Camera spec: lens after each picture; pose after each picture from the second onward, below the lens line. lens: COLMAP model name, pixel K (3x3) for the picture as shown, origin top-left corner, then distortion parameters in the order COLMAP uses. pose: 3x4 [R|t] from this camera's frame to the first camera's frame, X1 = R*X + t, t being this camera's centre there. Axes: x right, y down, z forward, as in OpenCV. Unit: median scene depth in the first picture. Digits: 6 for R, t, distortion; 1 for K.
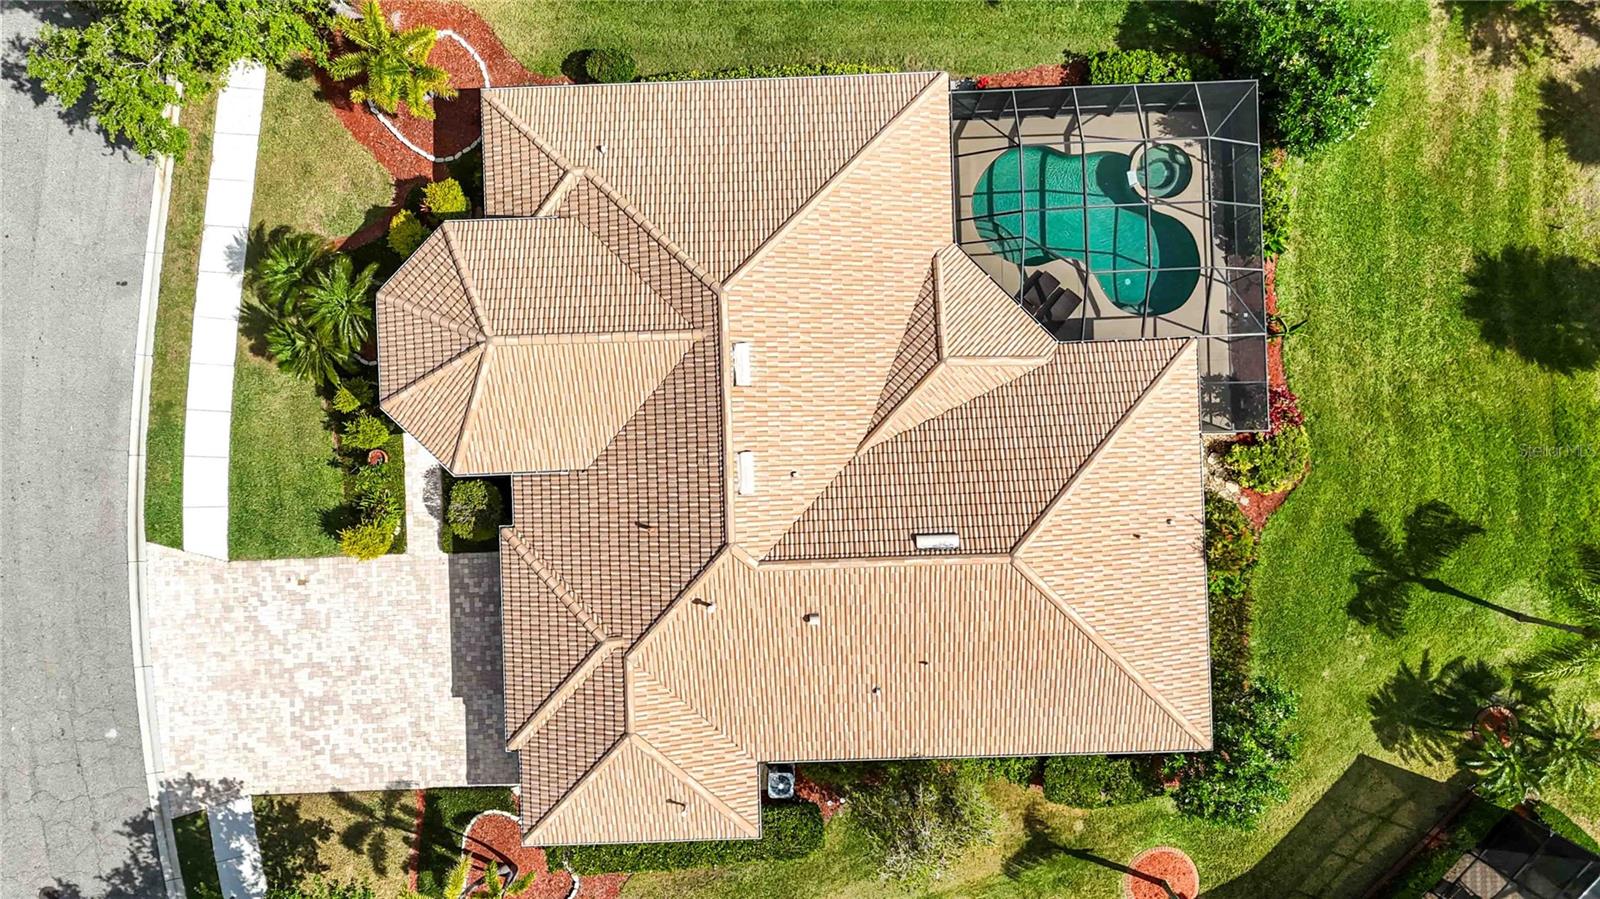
lens RADIAL K [[1189.0, 0, 798.7], [0, 1189.0, 430.3], [0, 0, 1]] dist [0.063786, -0.065062]
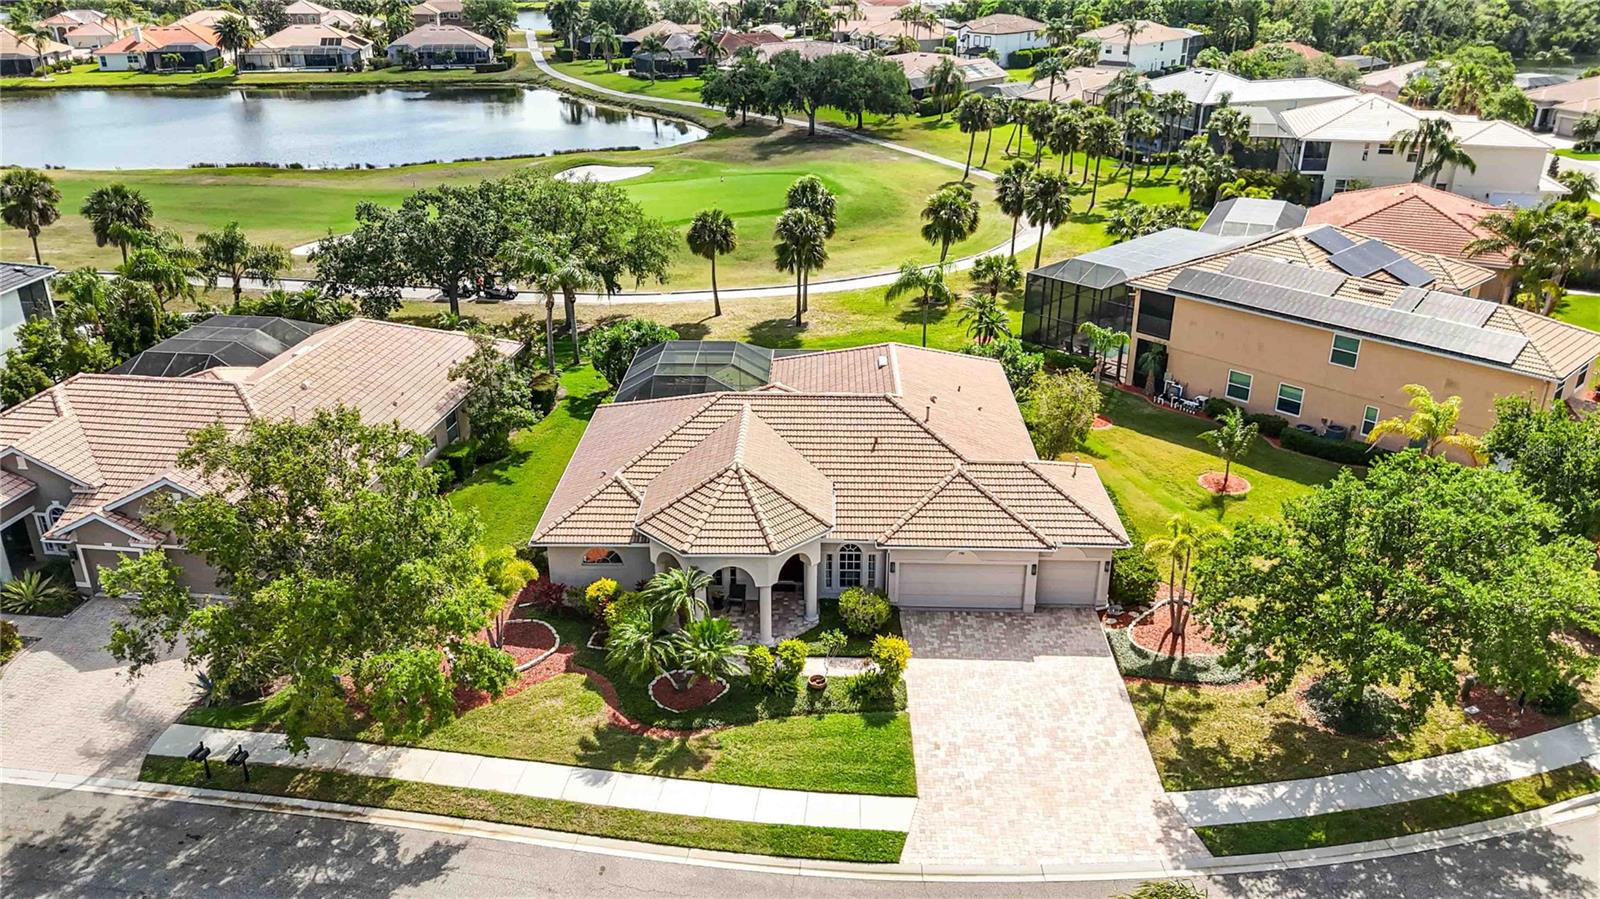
lens RADIAL K [[1189.0, 0, 798.7], [0, 1189.0, 430.3], [0, 0, 1]] dist [0.063786, -0.065062]
pose [[0.057965, -0.381271, 0.922644, -1.235116], [0.998316, 0.024142, -0.052742, 0.058135], [-0.002165, 0.924148, 0.382028, 0.377996]]
